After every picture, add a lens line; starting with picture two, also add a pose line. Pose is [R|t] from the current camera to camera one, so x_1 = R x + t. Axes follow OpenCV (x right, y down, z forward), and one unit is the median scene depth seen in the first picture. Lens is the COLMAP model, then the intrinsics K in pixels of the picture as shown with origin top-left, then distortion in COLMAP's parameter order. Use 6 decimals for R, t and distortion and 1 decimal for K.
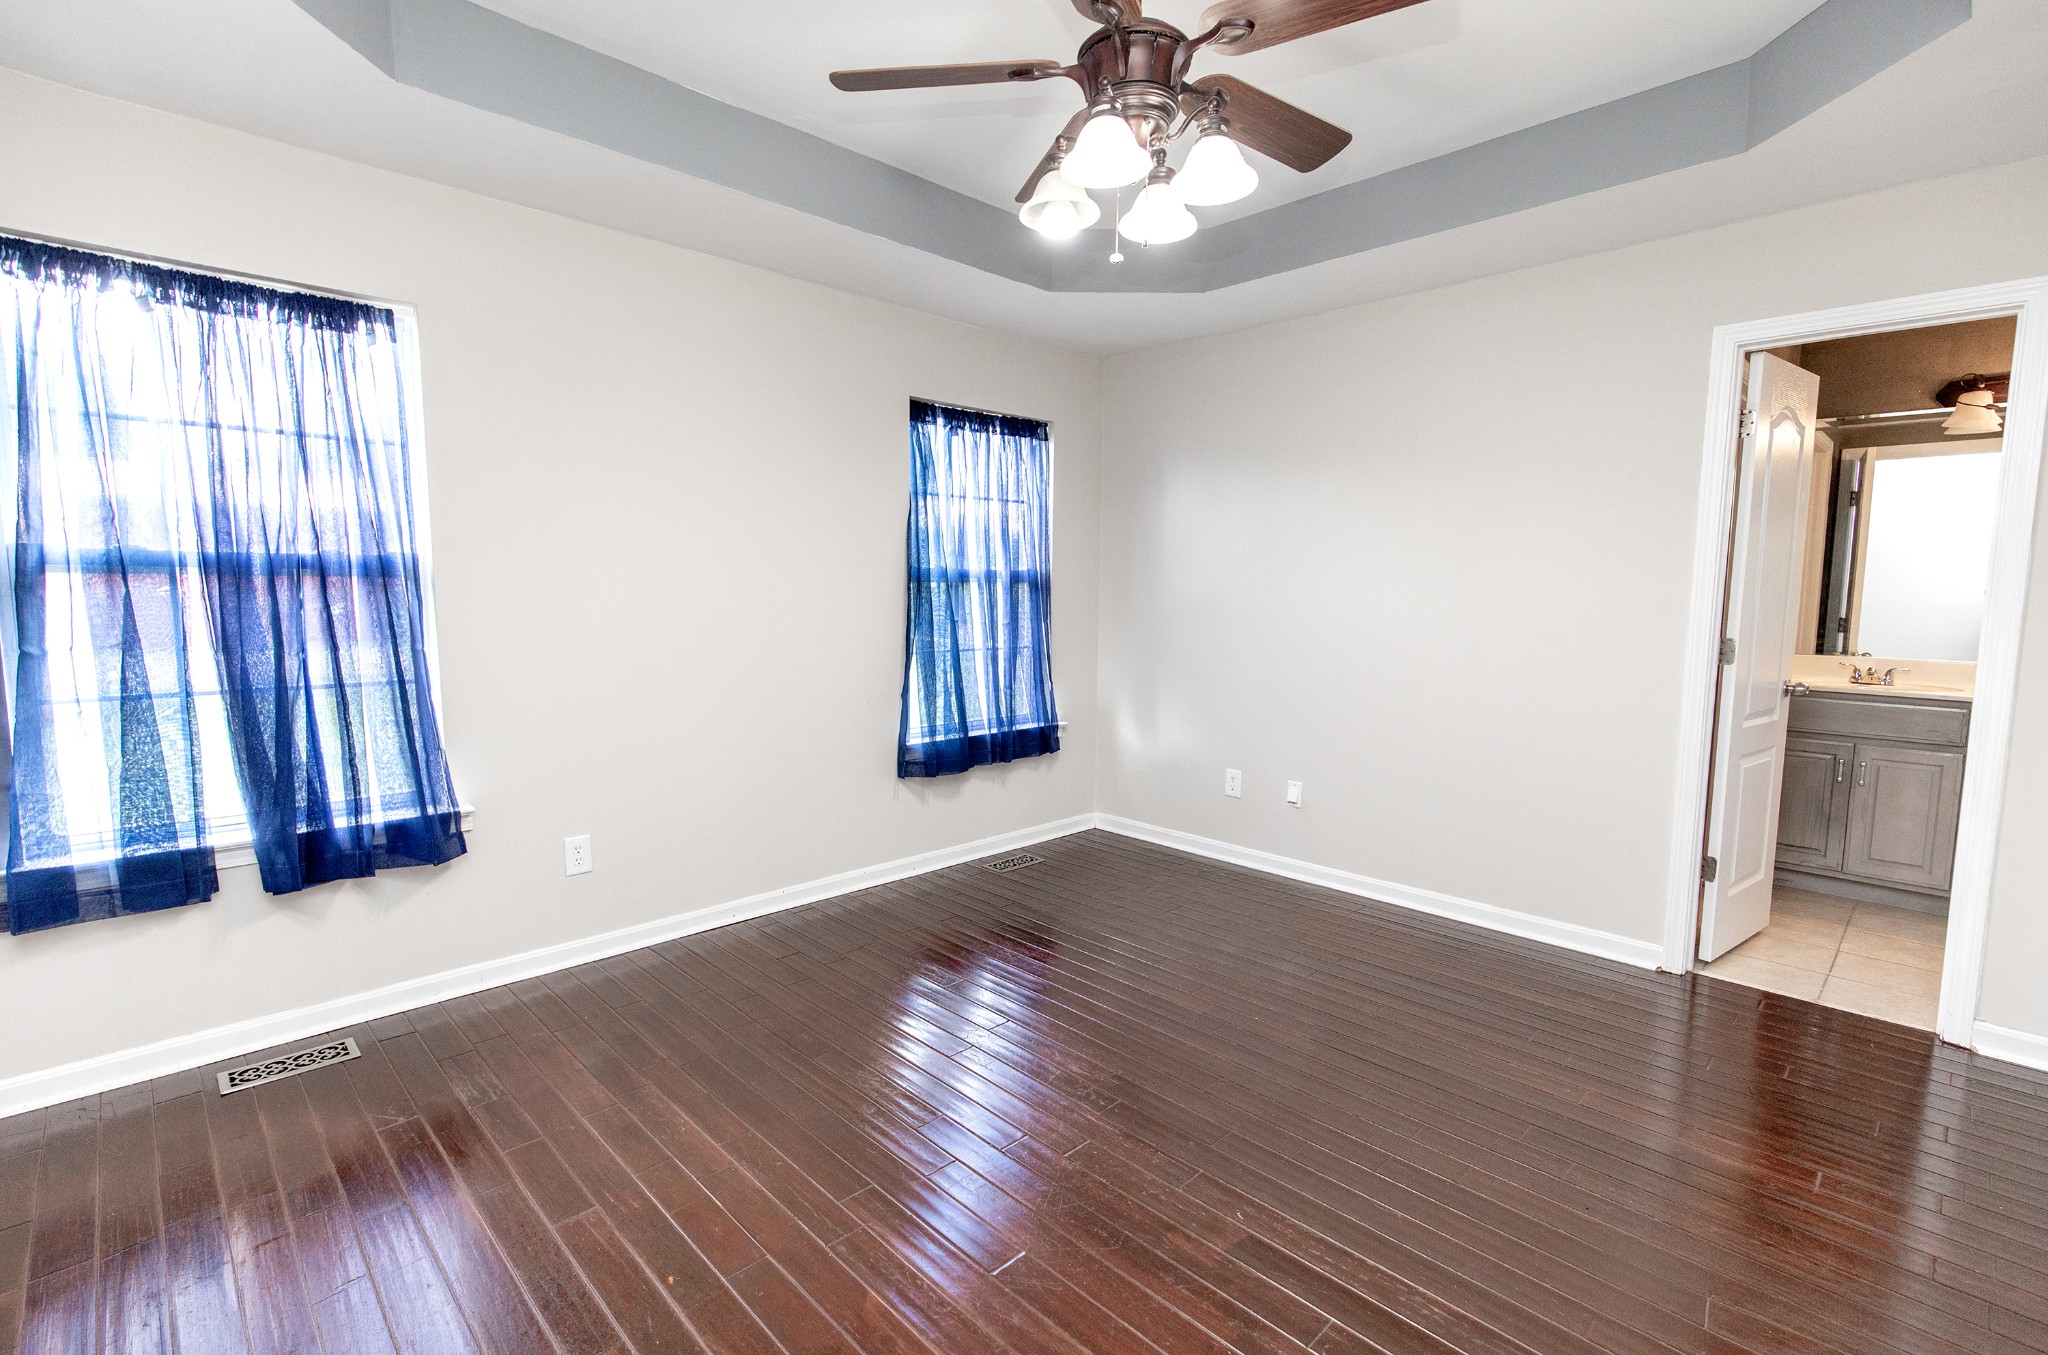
lens RADIAL K [[921.3, 0, 1010.1], [0, 921.3, 681.2], [0, 0, 1]] dist [0.001474, 0.000107]
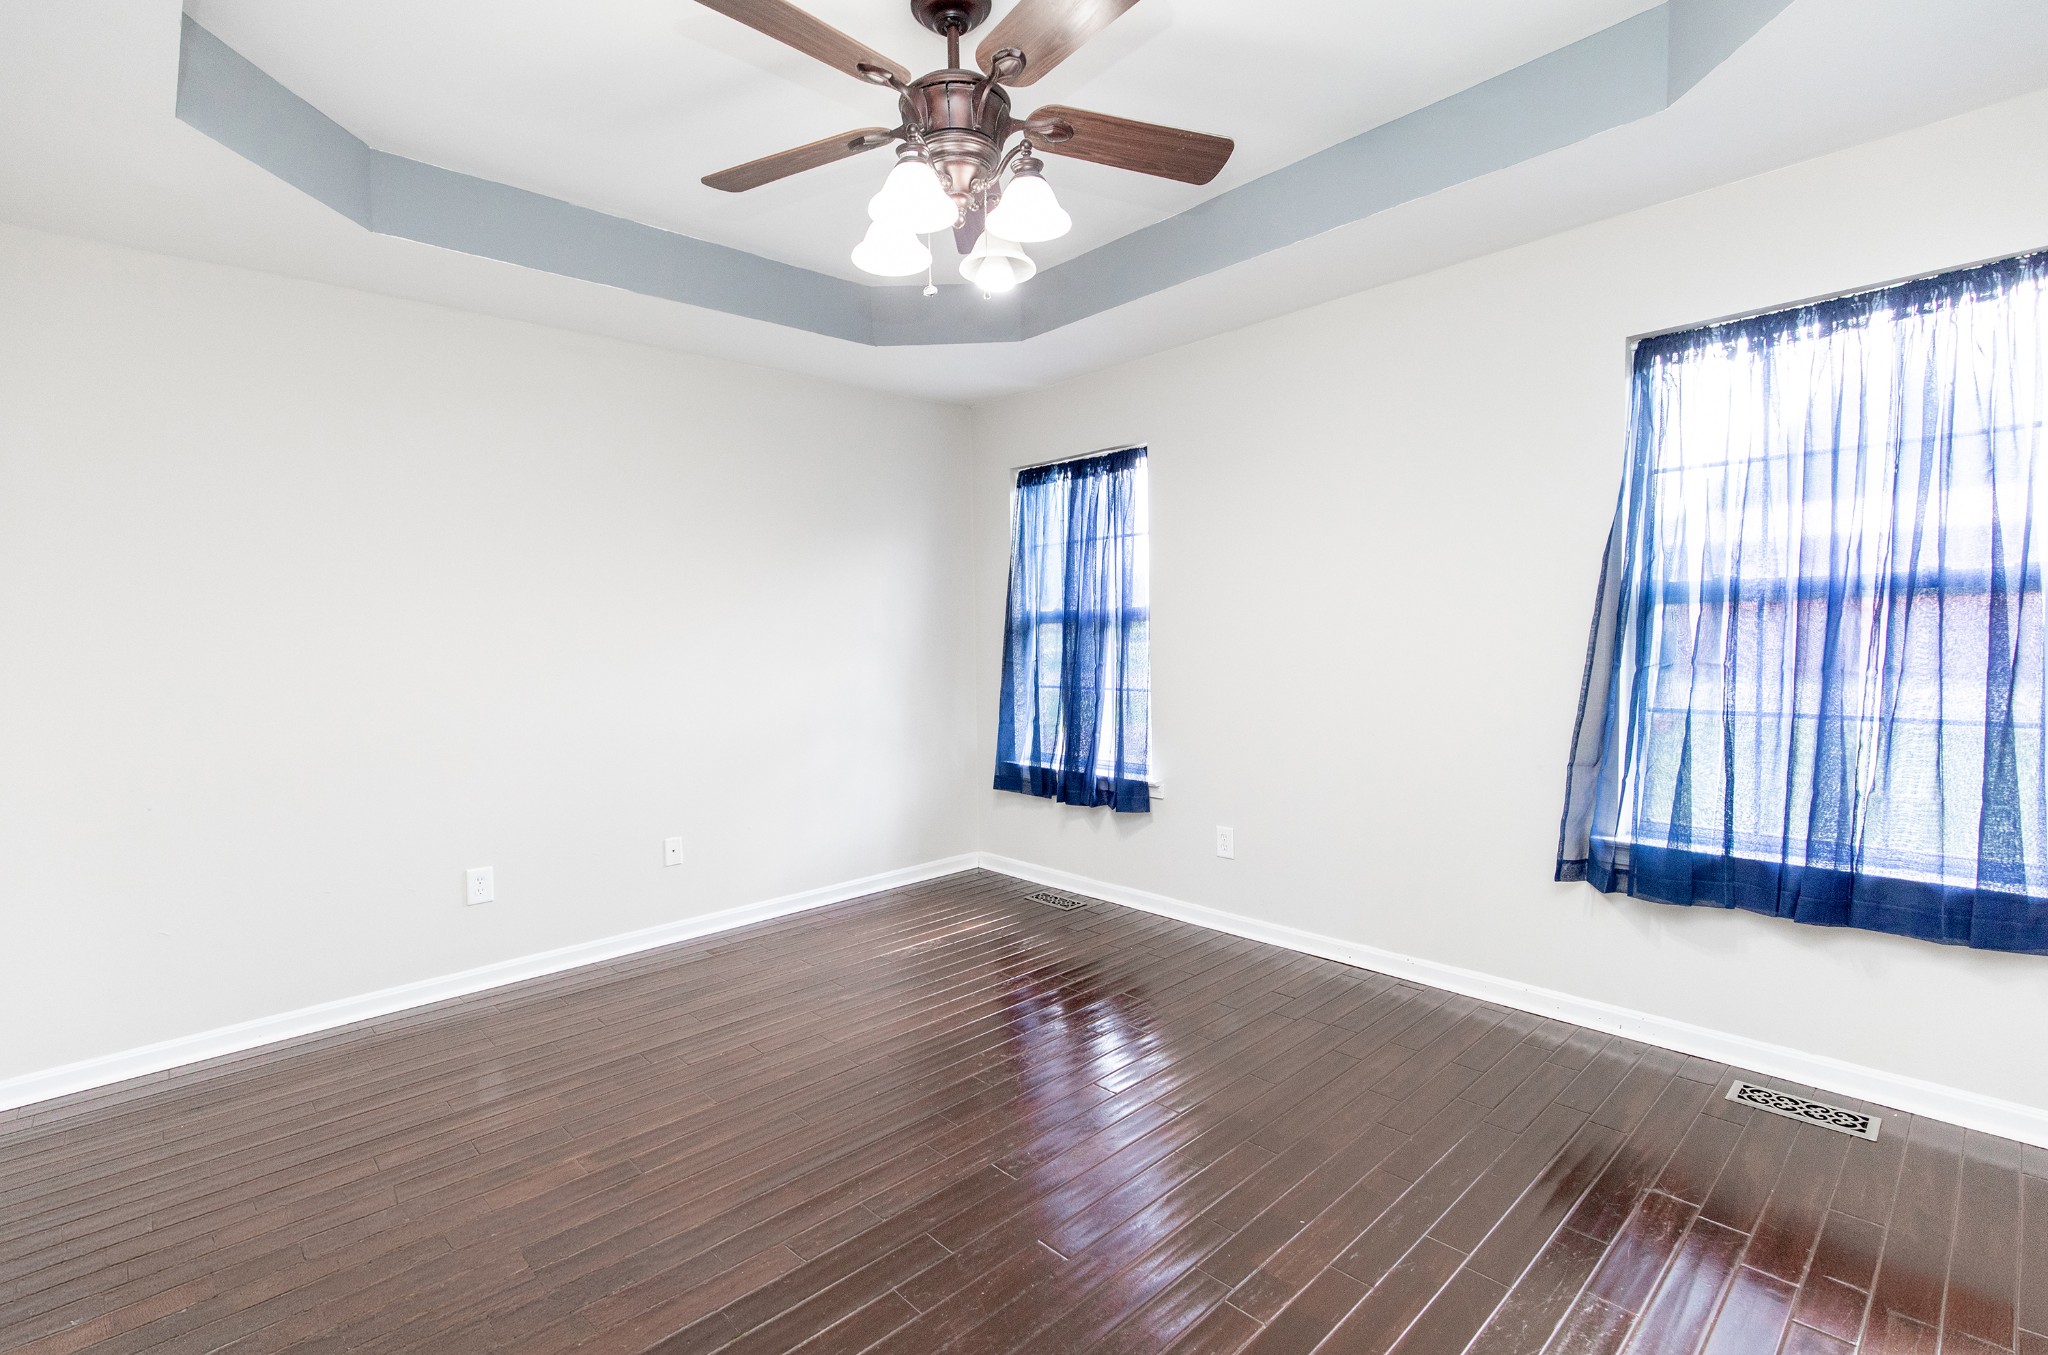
lens RADIAL K [[921.3, 0, 1010.3], [0, 921.3, 672.4], [0, 0, 1]] dist [0.001474, 0.000107]
pose [[-0.019733, 0.039855, -0.999011, 0.600022], [-0.072058, 0.996550, 0.041180, -0.053484], [0.997205, 0.072799, -0.016793, 0.570985]]
